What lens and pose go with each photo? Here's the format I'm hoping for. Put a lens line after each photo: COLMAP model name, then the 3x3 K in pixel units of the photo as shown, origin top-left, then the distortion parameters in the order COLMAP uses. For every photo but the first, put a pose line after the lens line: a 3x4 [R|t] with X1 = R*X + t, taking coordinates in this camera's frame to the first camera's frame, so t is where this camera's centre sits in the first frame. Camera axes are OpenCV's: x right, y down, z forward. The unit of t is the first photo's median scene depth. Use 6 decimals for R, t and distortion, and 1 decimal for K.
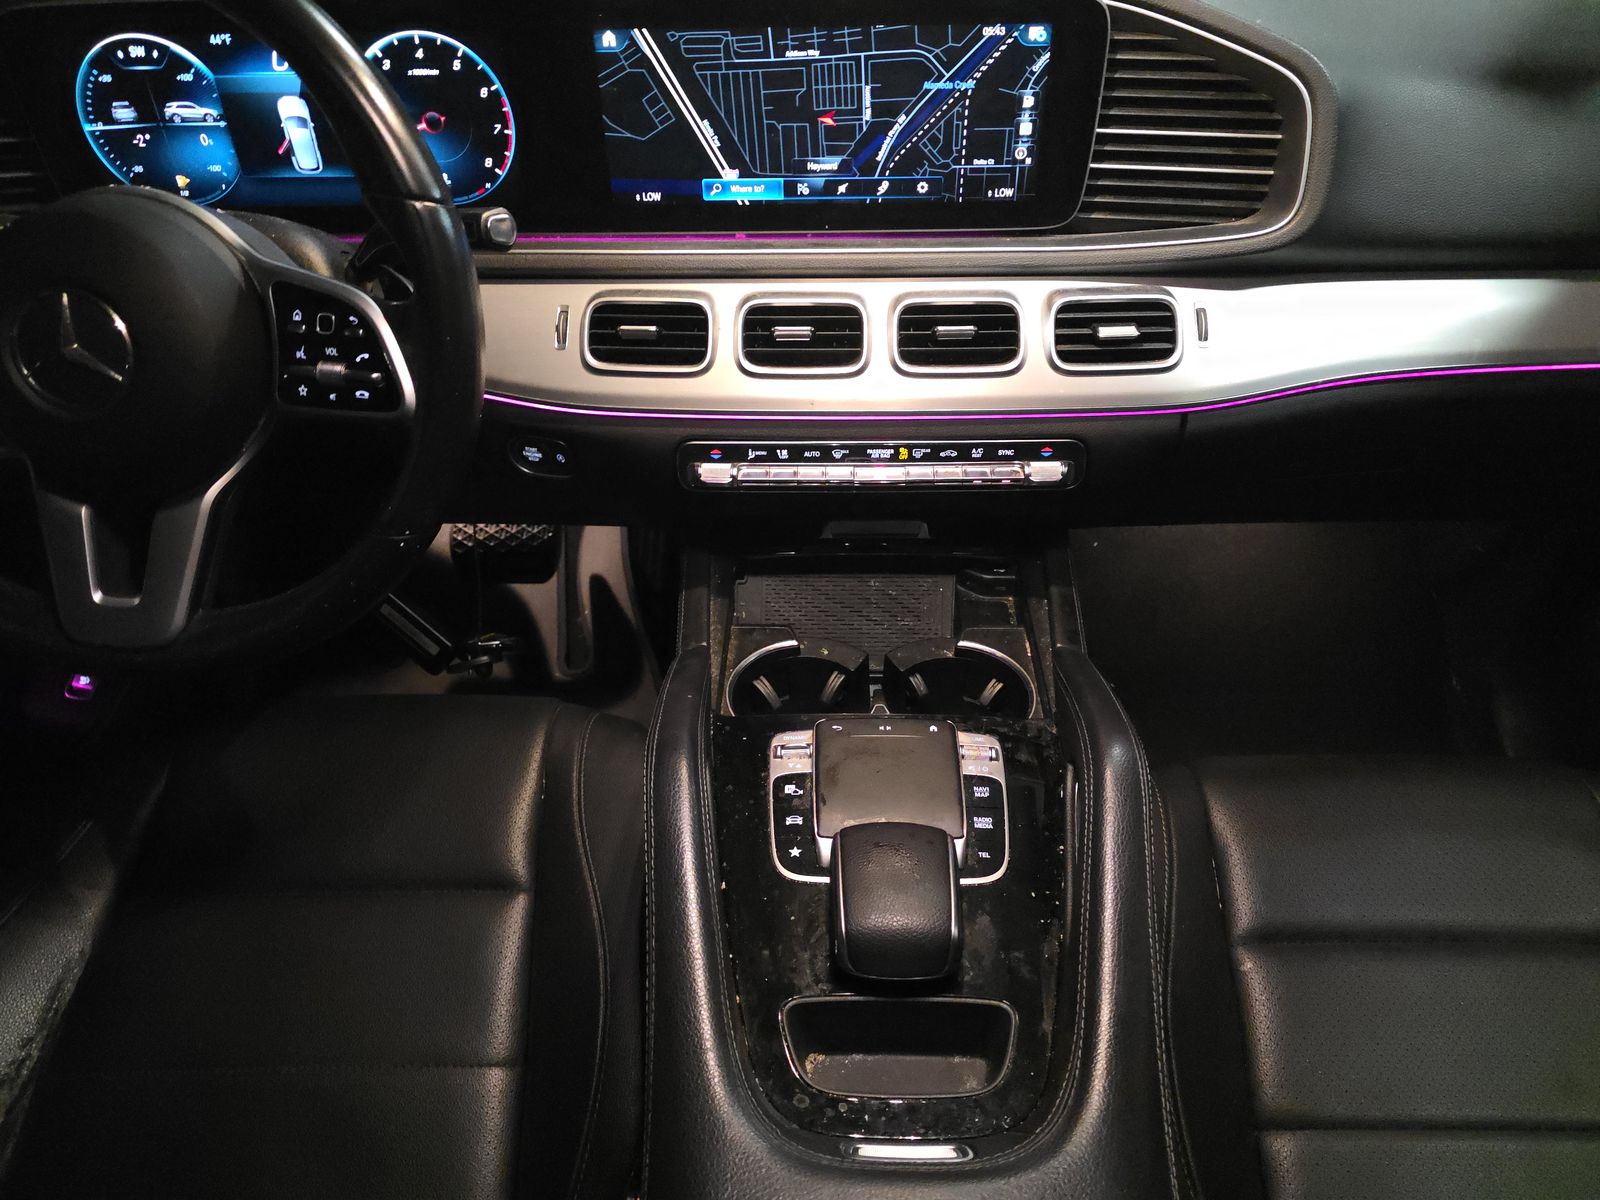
lens RADIAL K [[1060.7, 0, 799.9], [0, 1060.7, 595.5], [0, 0, 1]] dist [0.029077, -0.028249]
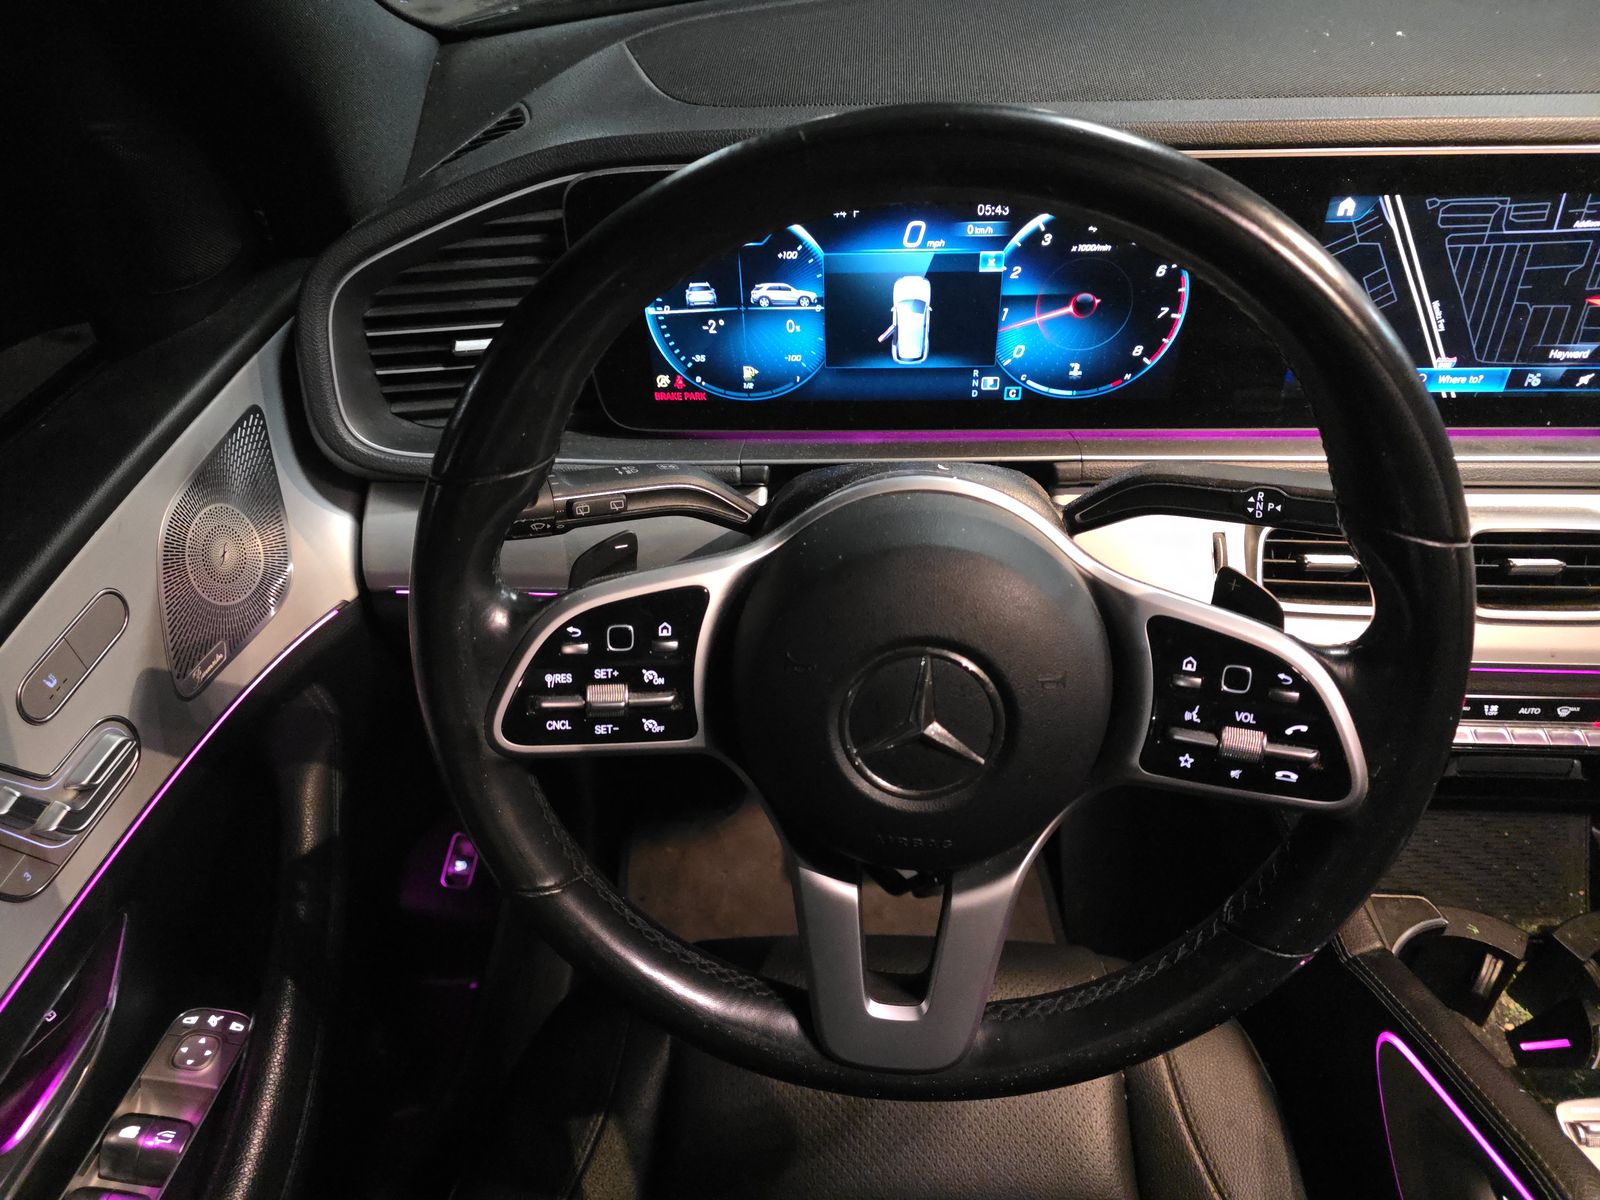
lens RADIAL K [[1060.7, 0, 796.4], [0, 1060.7, 613.2], [0, 0, 1]] dist [0.029077, -0.028249]
pose [[0.999200, 0.009152, -0.038920, -0.523663], [-0.008125, 0.999617, 0.026470, -0.230772], [0.039148, -0.026133, 0.998892, 0.186060]]
